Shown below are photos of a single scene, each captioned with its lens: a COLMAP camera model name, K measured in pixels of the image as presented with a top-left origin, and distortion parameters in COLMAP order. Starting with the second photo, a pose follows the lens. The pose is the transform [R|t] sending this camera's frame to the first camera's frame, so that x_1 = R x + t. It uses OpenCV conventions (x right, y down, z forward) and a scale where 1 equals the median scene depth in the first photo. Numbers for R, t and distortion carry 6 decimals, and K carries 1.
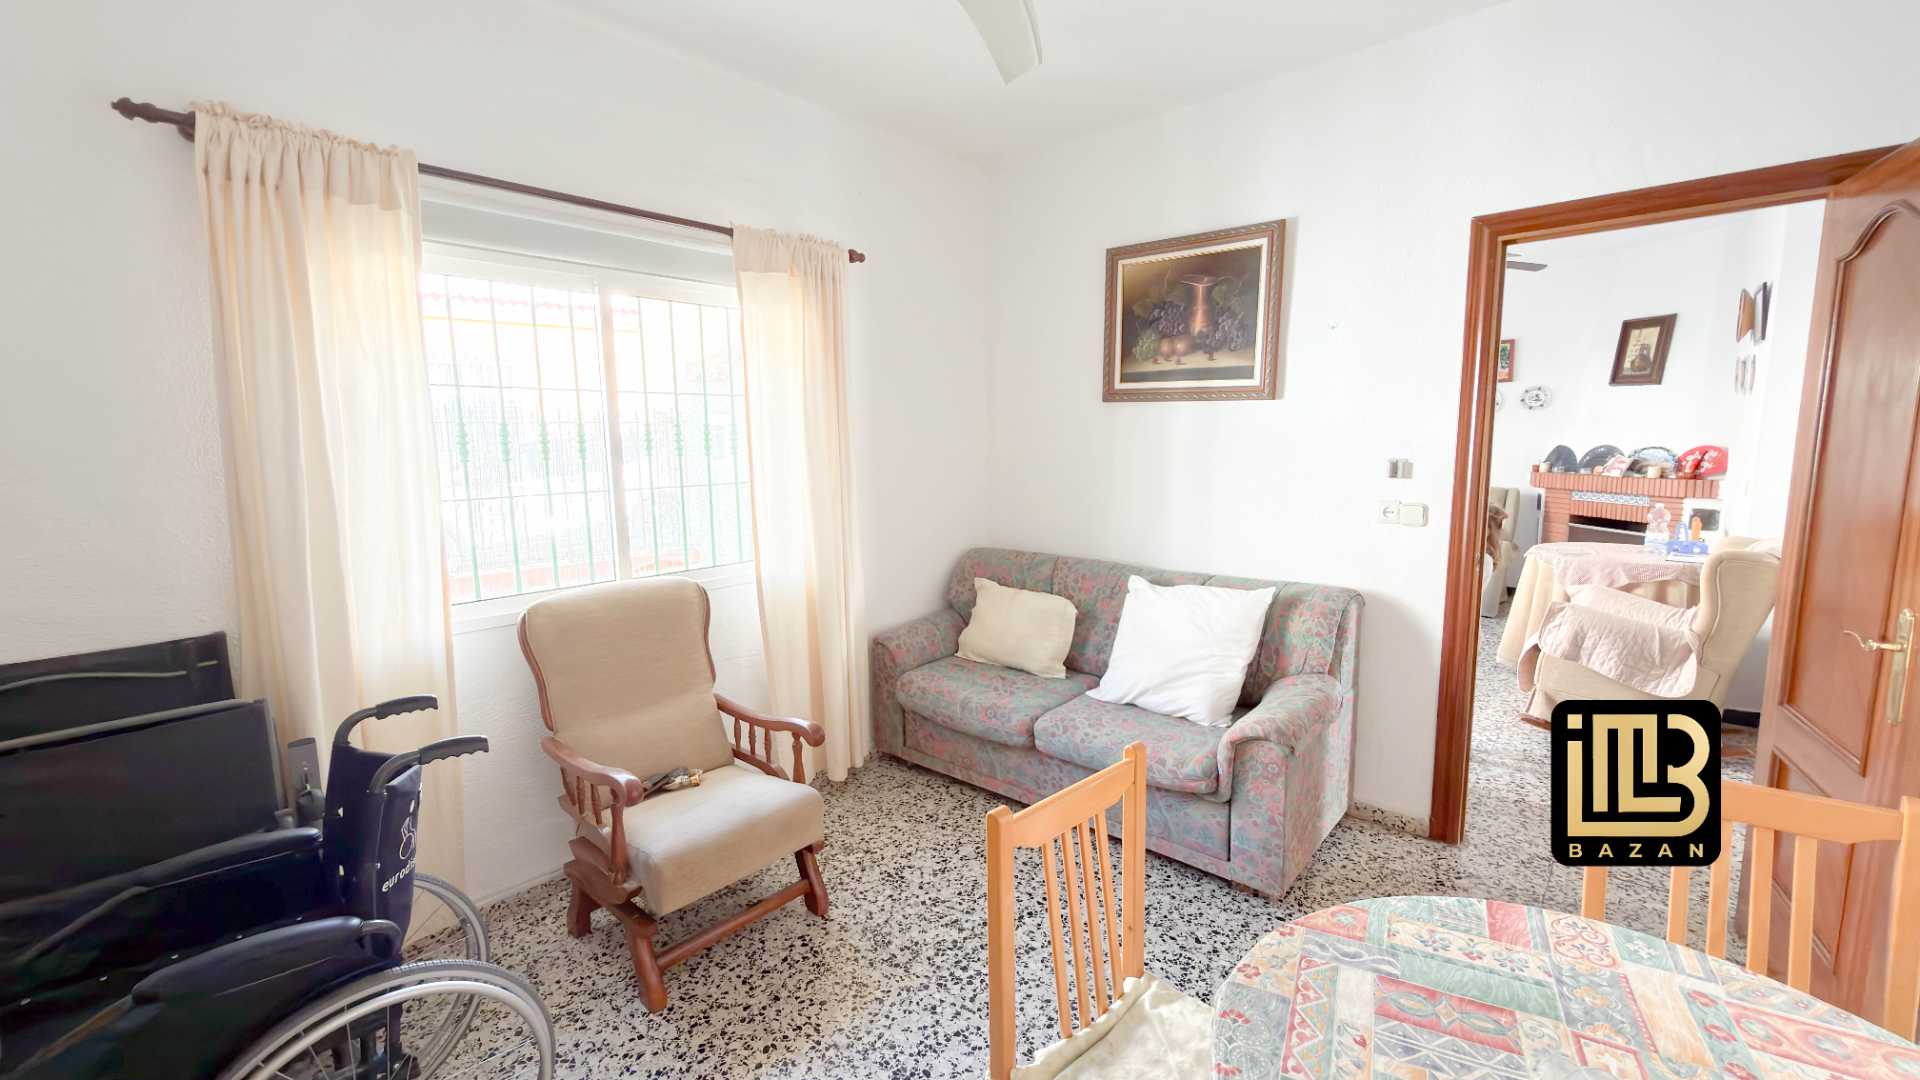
lens RADIAL K [[742.4, 0, 960.0], [0, 742.4, 540.0], [0, 0, 1]] dist [0.000296, -0.000011]
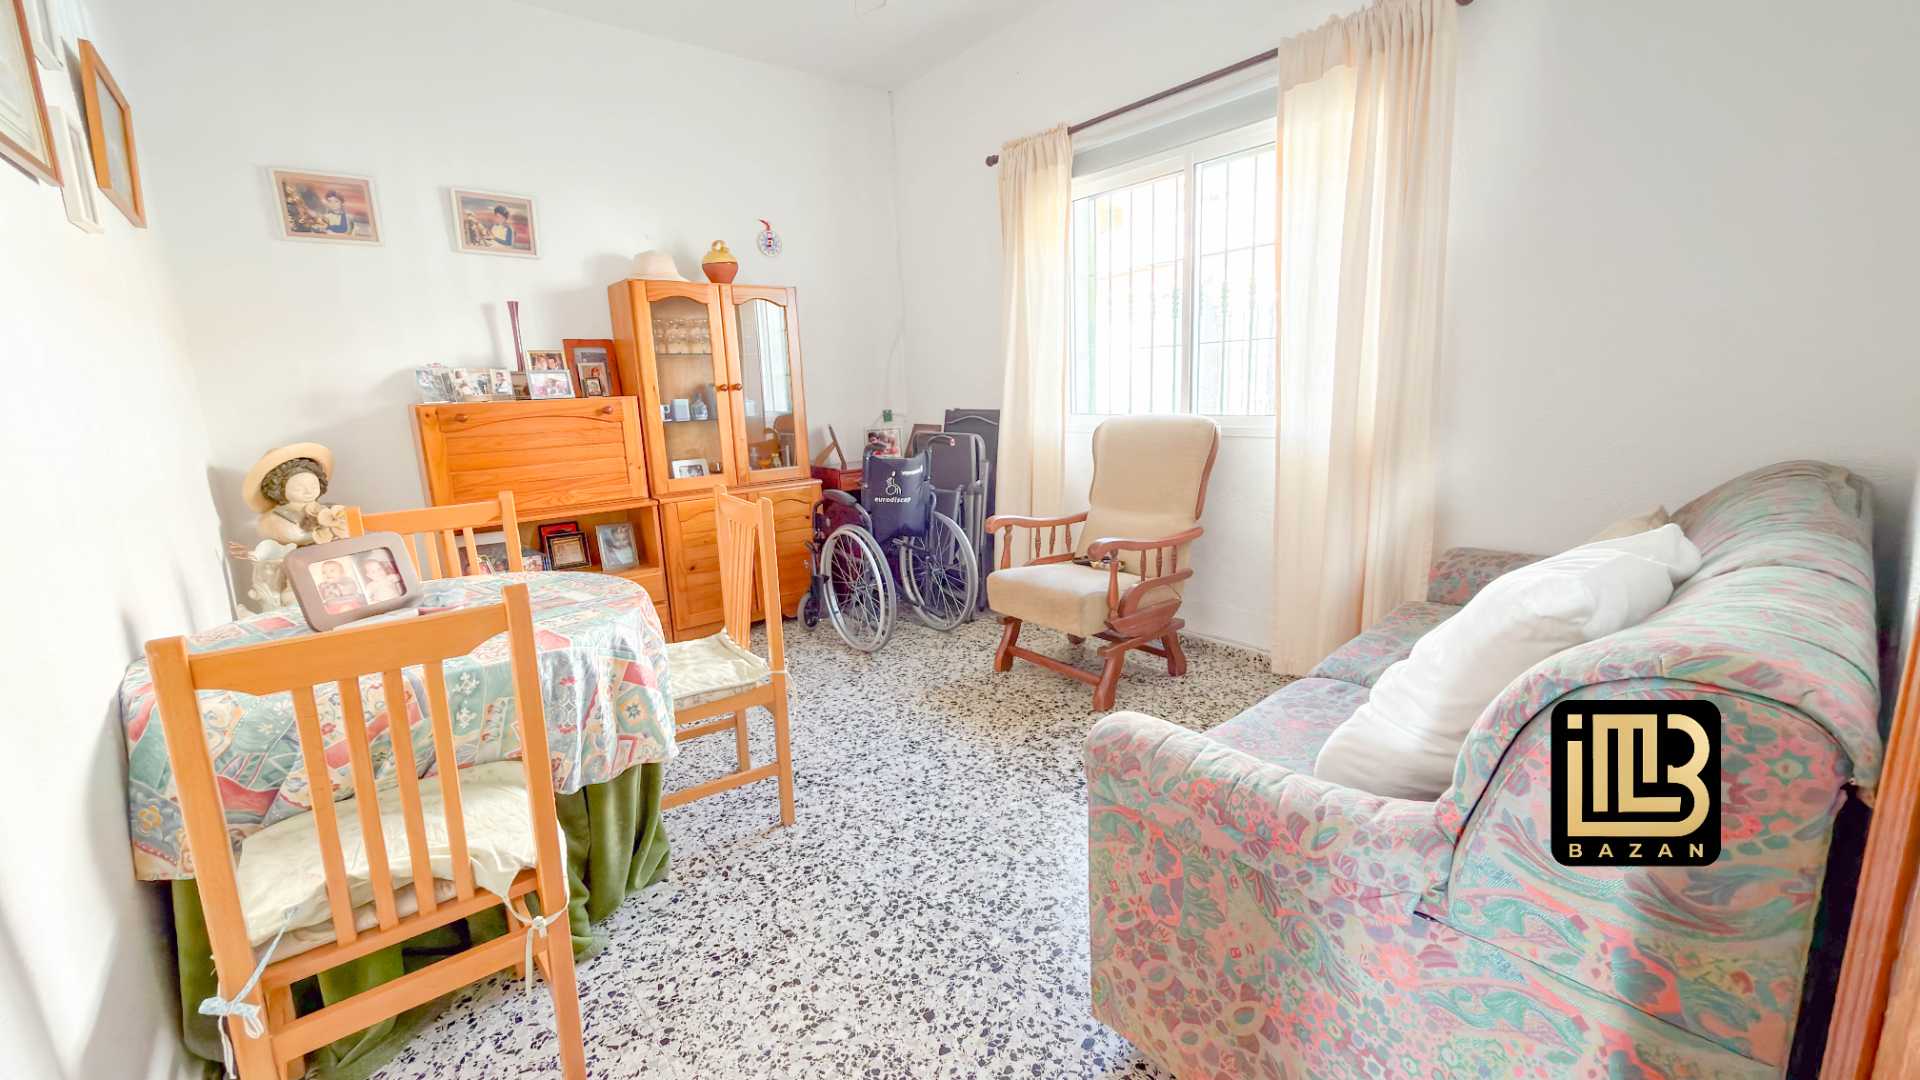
lens RADIAL K [[742.4, 0, 960.0], [0, 742.4, 540.0], [0, 0, 1]] dist [0.000296, -0.000011]
pose [[-0.132780, 0.238976, -0.961904, 0.929679], [-0.080297, 0.964714, 0.250758, -0.030084], [0.987888, 0.110534, -0.108906, 0.914349]]
